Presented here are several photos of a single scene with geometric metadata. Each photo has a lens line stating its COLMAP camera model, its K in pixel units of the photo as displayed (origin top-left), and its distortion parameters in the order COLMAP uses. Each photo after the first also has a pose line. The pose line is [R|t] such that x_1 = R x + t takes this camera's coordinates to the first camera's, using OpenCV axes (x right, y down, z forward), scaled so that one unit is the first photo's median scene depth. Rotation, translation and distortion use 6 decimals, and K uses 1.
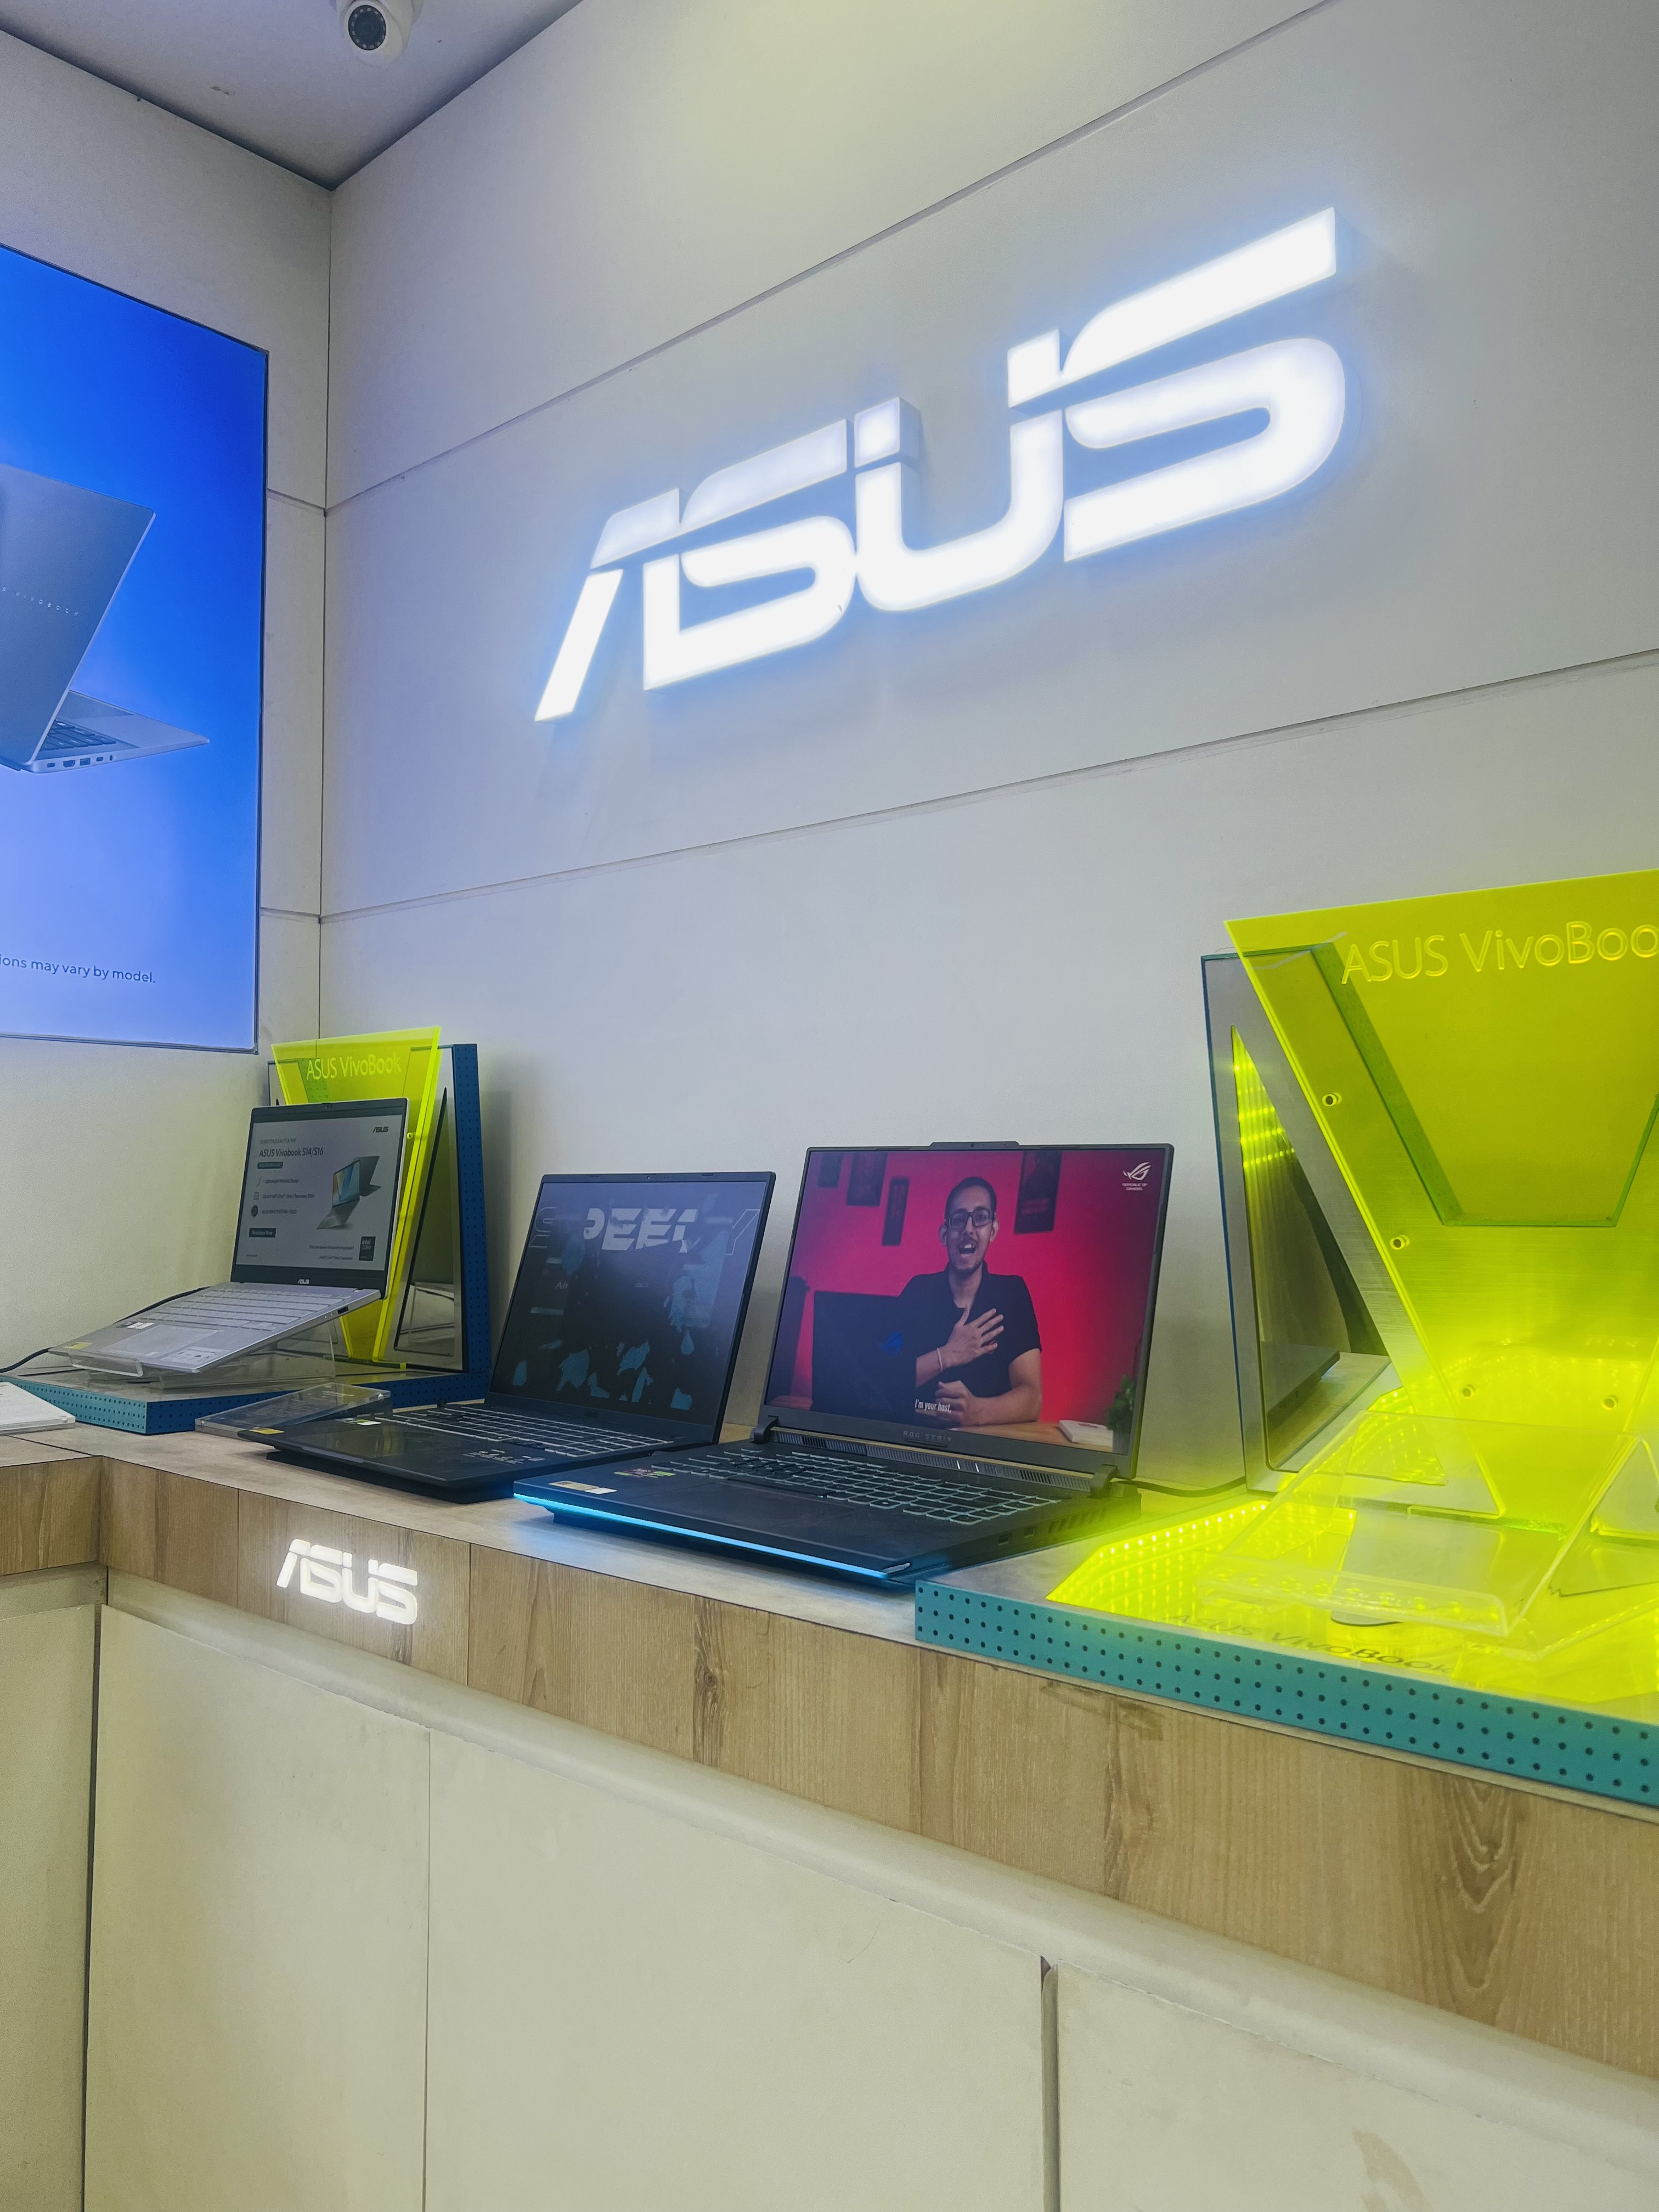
lens RADIAL K [[1675.8, 0, 829.5], [0, 1675.8, 1106.0], [0, 0, 1]] dist [0.041620, -0.073394]
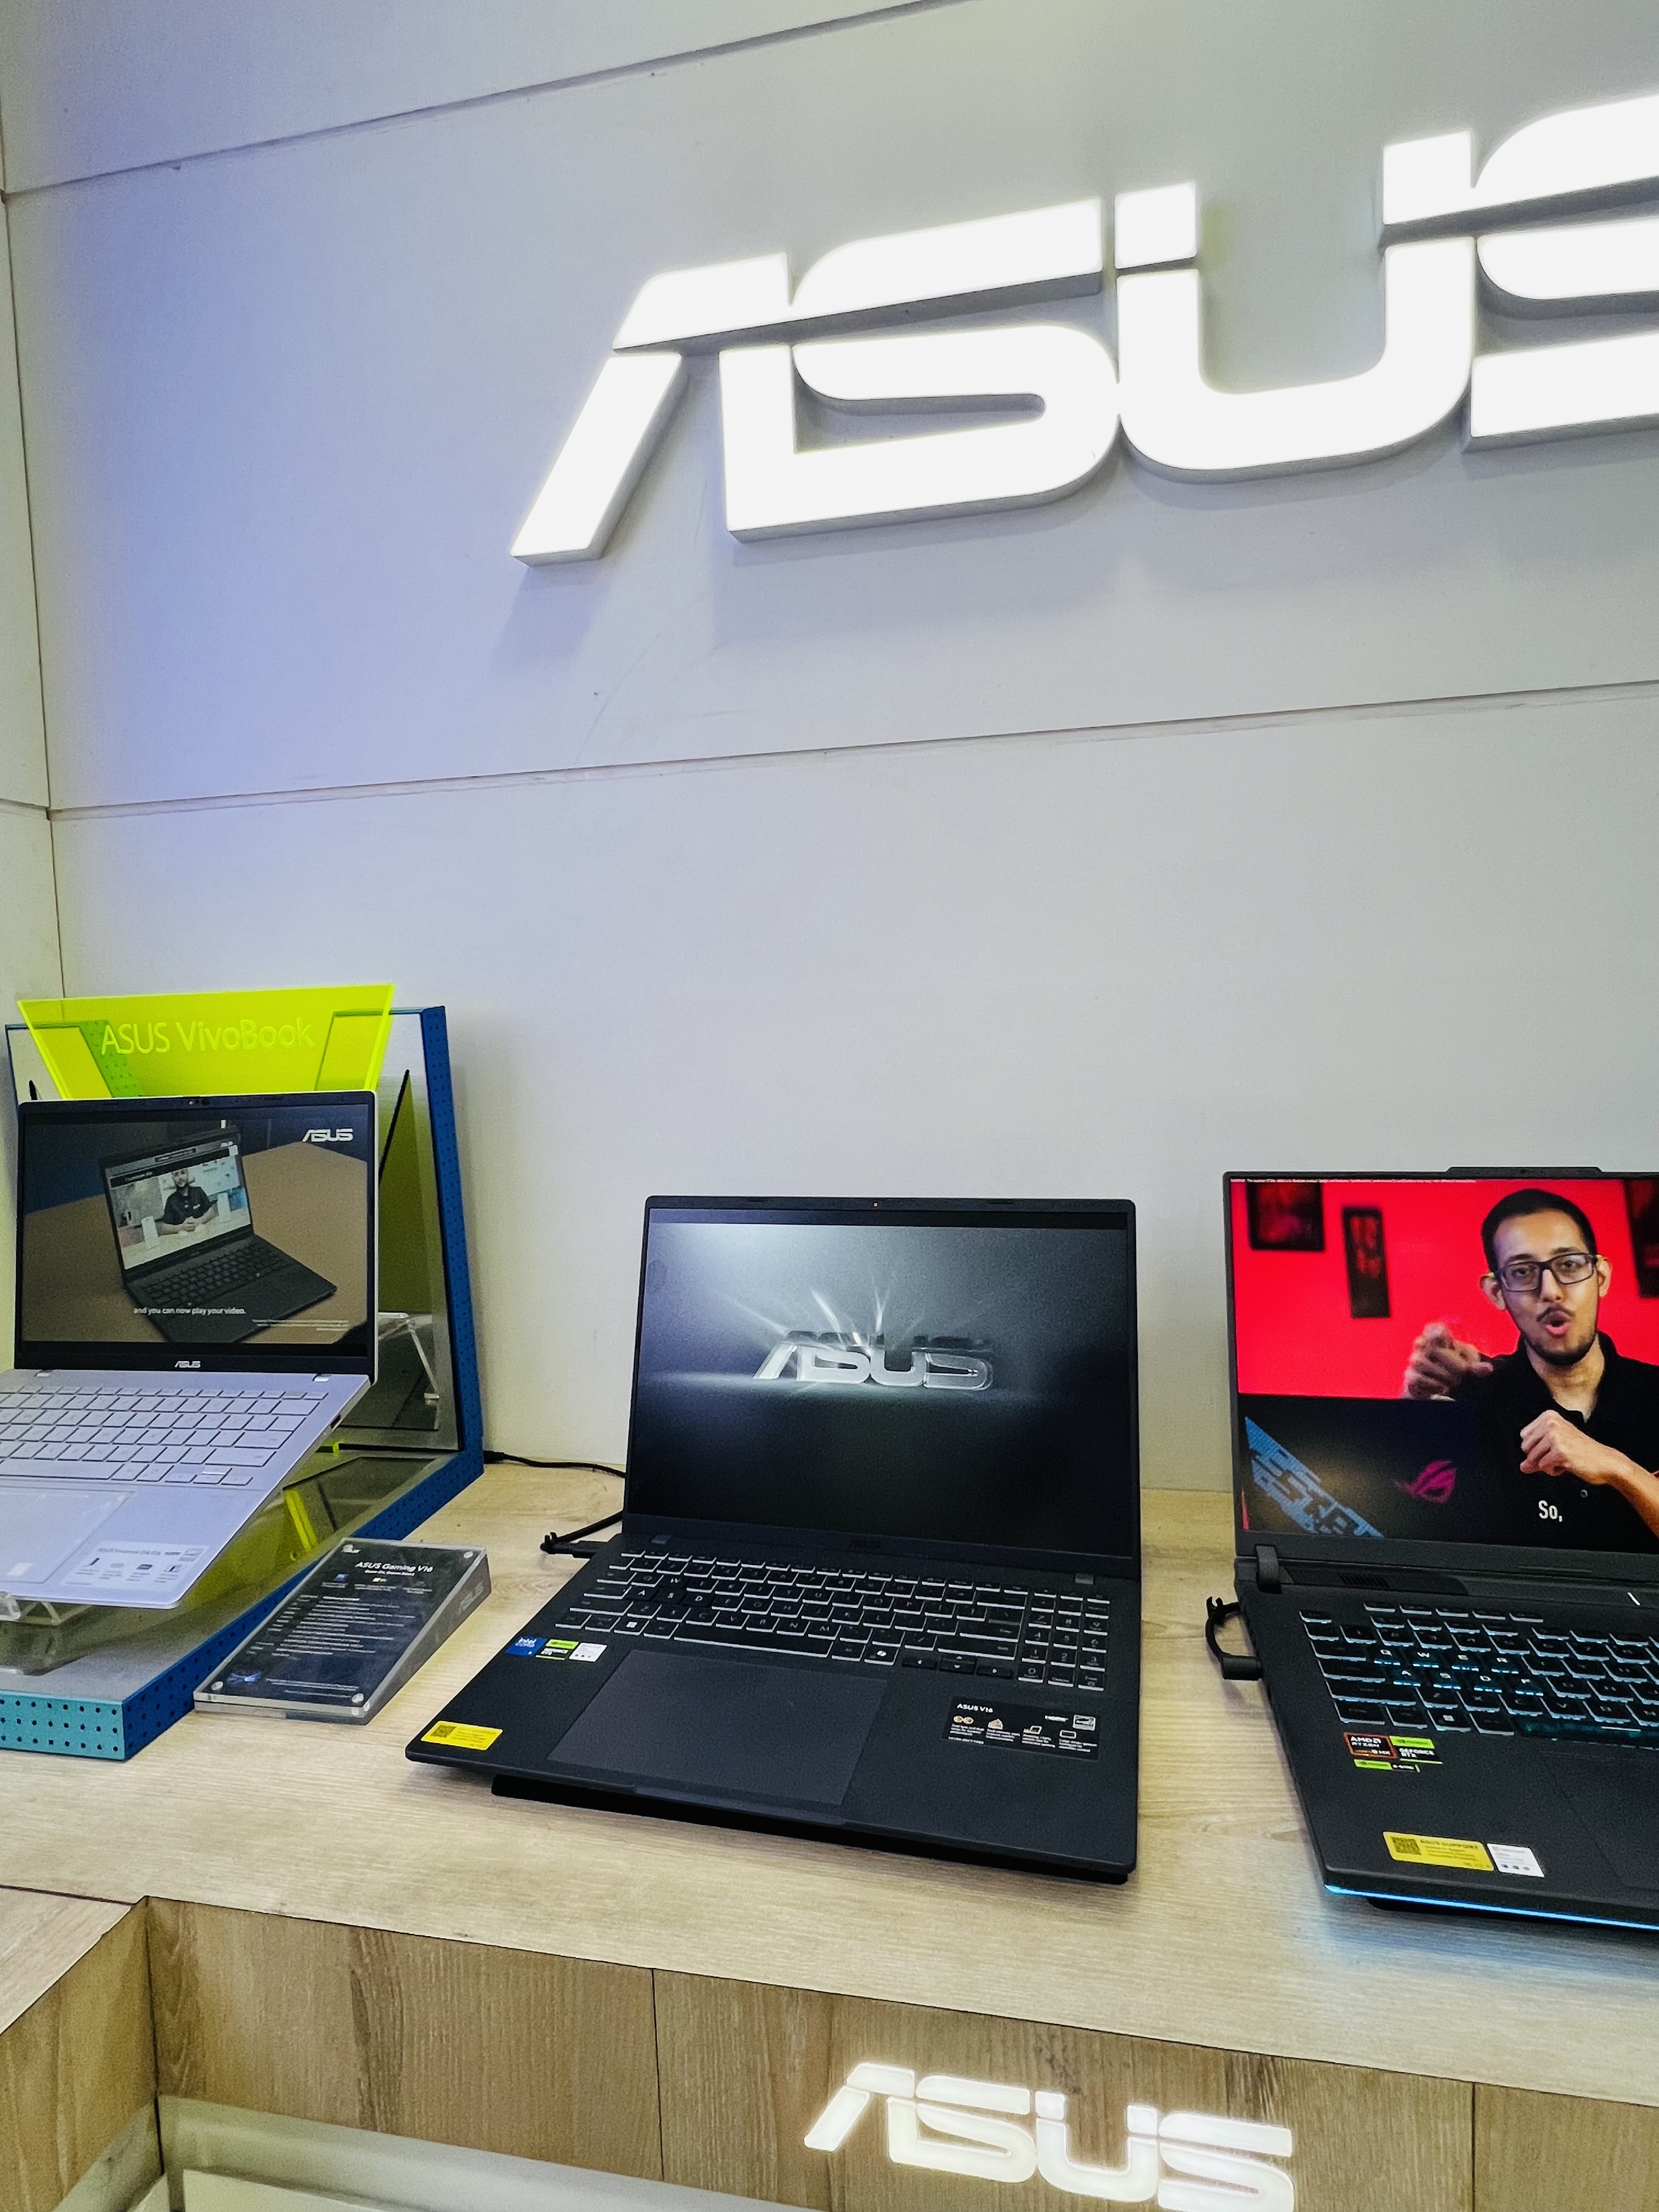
lens RADIAL K [[1170.7, 0, 829.5], [0, 1170.7, 1106.0], [0, 0, 1]] dist [-0.005089, 0.000193]
pose [[0.862763, -0.059389, 0.502109, -0.387488], [0.007563, 0.994482, 0.104631, -0.054914], [-0.505552, -0.086474, 0.858451, 0.578075]]
